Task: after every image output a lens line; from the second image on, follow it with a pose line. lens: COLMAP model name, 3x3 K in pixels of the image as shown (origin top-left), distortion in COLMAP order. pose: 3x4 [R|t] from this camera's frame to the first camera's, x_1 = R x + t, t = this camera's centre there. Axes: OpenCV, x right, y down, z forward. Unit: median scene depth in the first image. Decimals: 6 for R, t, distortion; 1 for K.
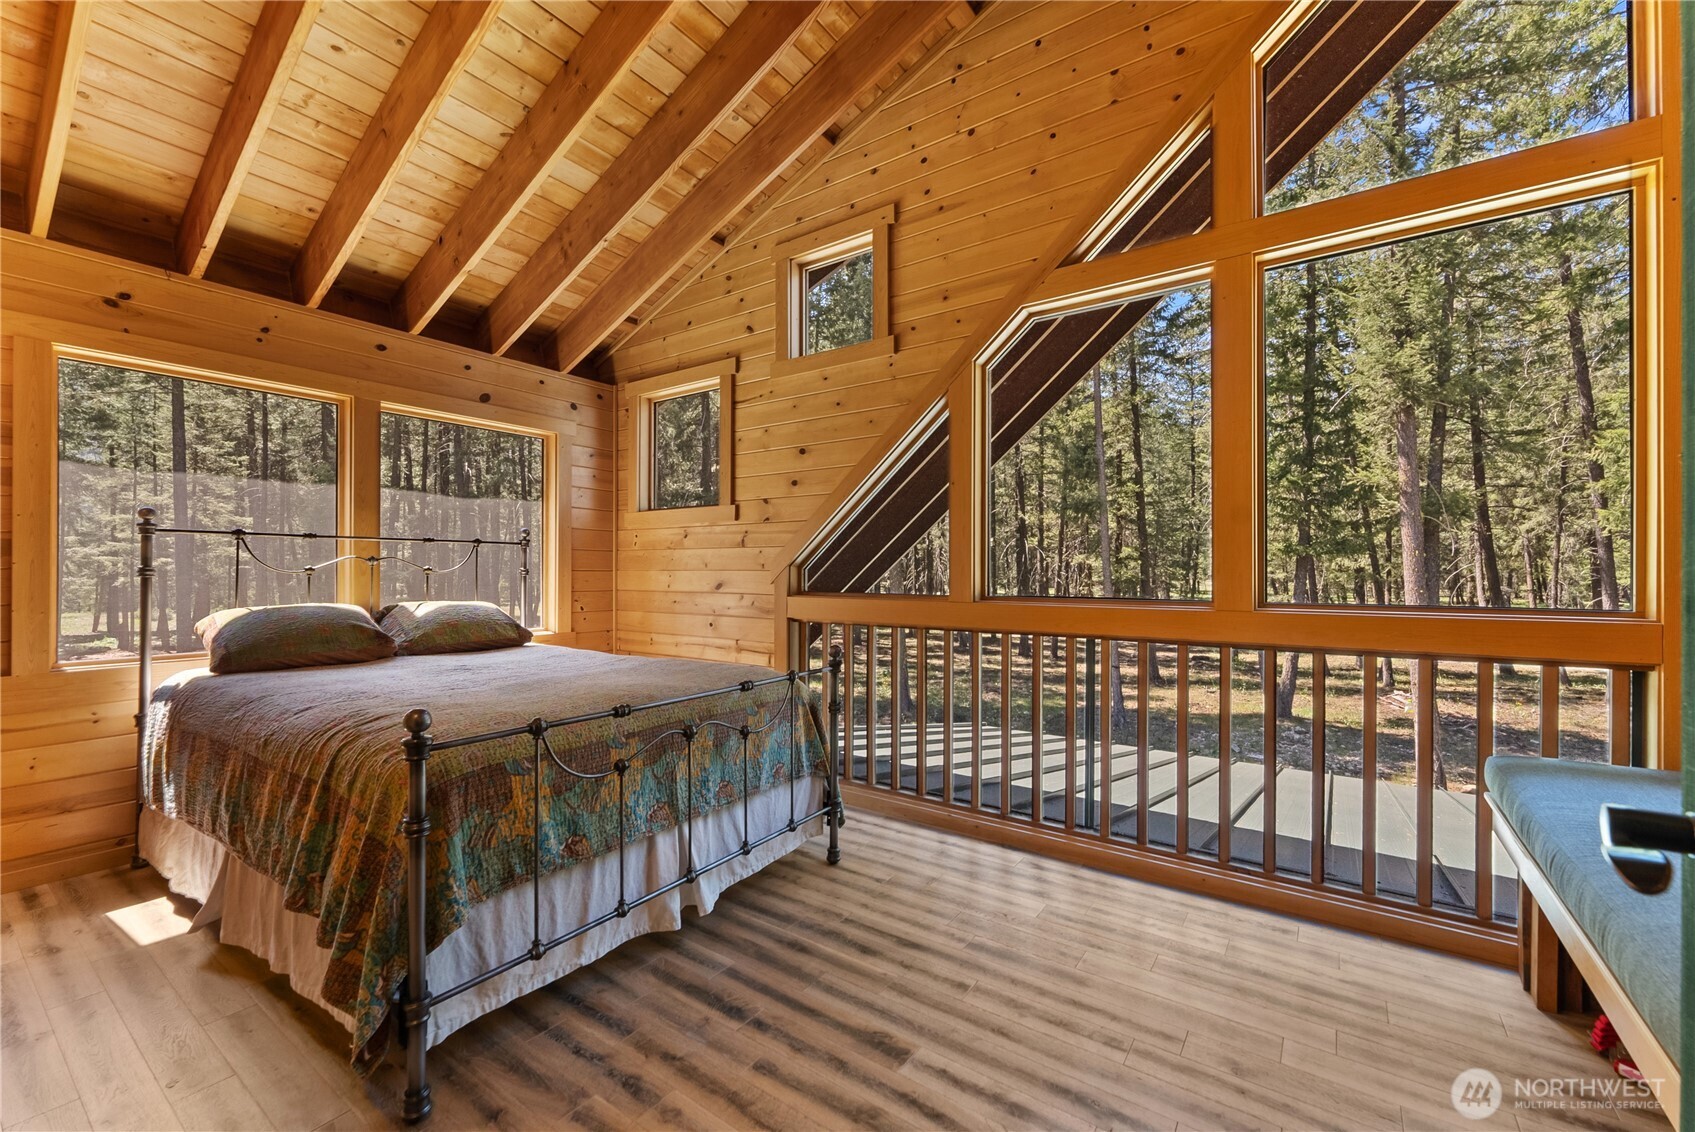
lens RADIAL K [[693.3, 0, 846.2], [0, 693.3, 570.4], [0, 0, 1]] dist [-0.001959, 0.001631]
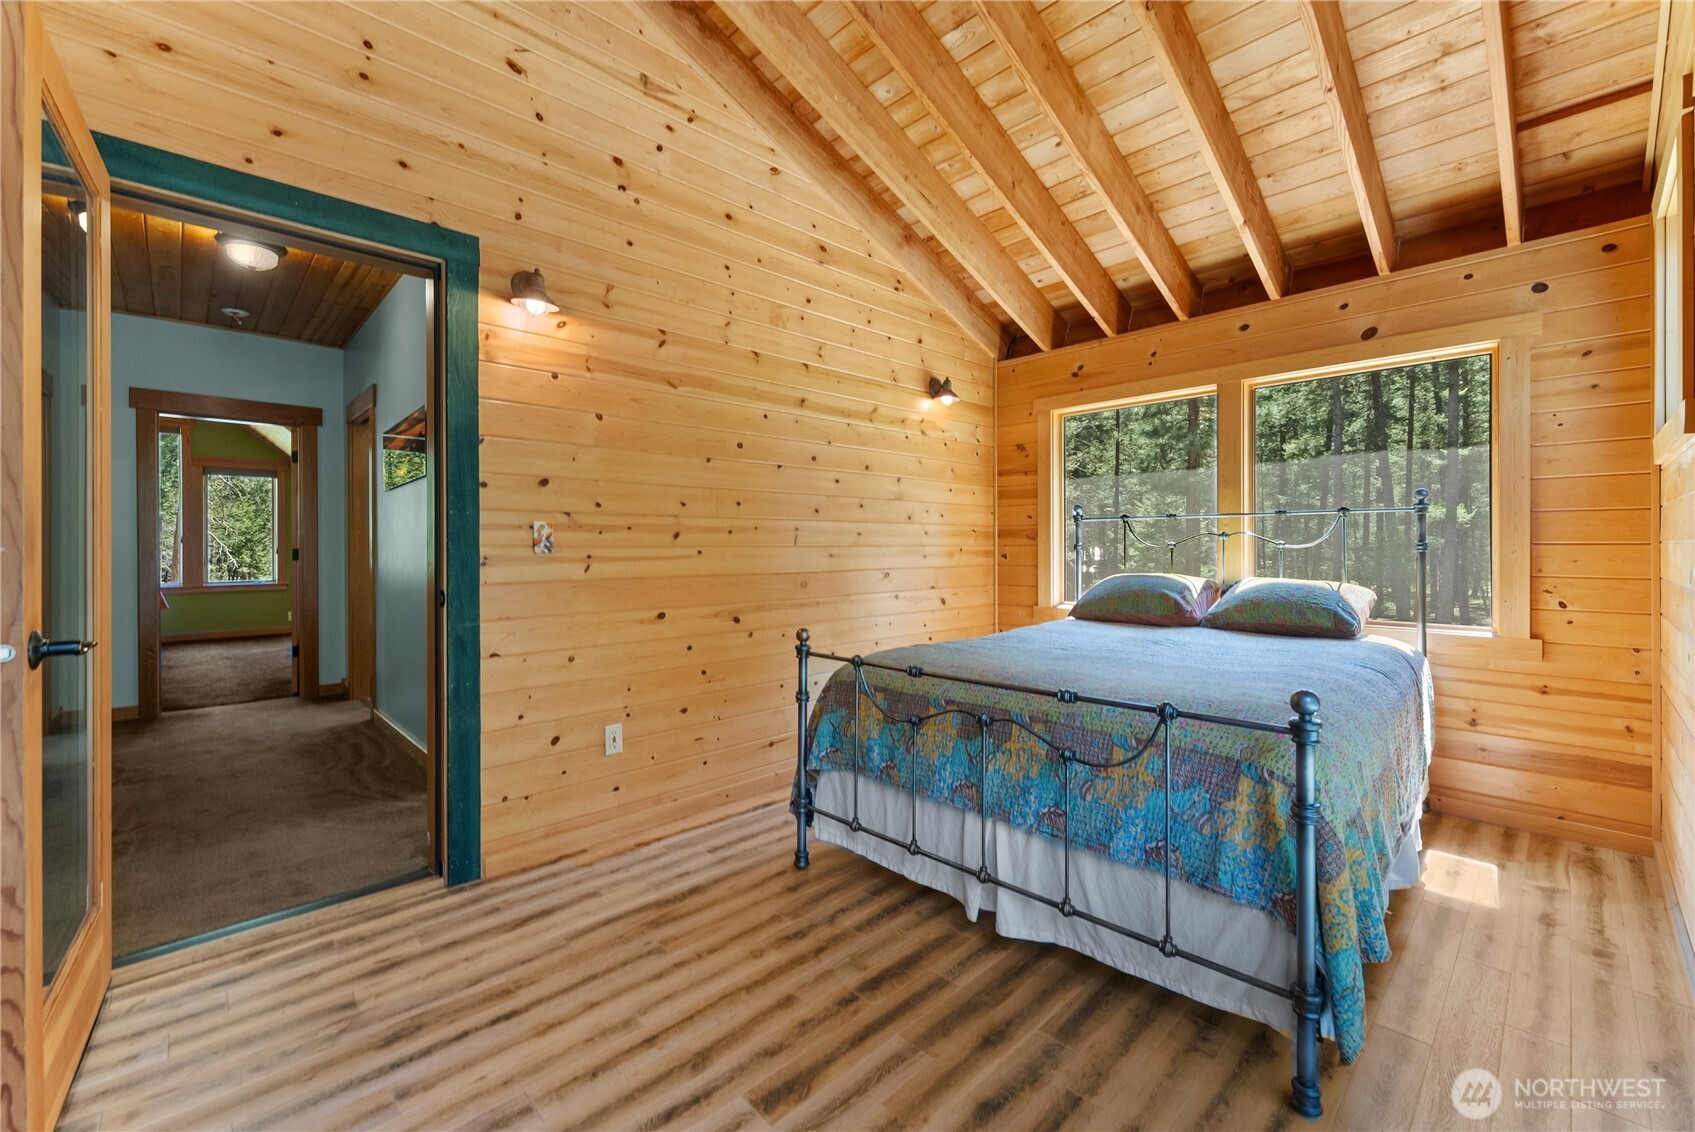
lens RADIAL K [[693.3, 0, 848.2], [0, 693.3, 551.8], [0, 0, 1]] dist [-0.001959, 0.001631]
pose [[-0.188966, 0.004830, -0.981972, 0.742168], [0.002571, 0.999987, 0.004424, 0.004316], [0.981980, -0.001689, -0.188976, 1.036707]]
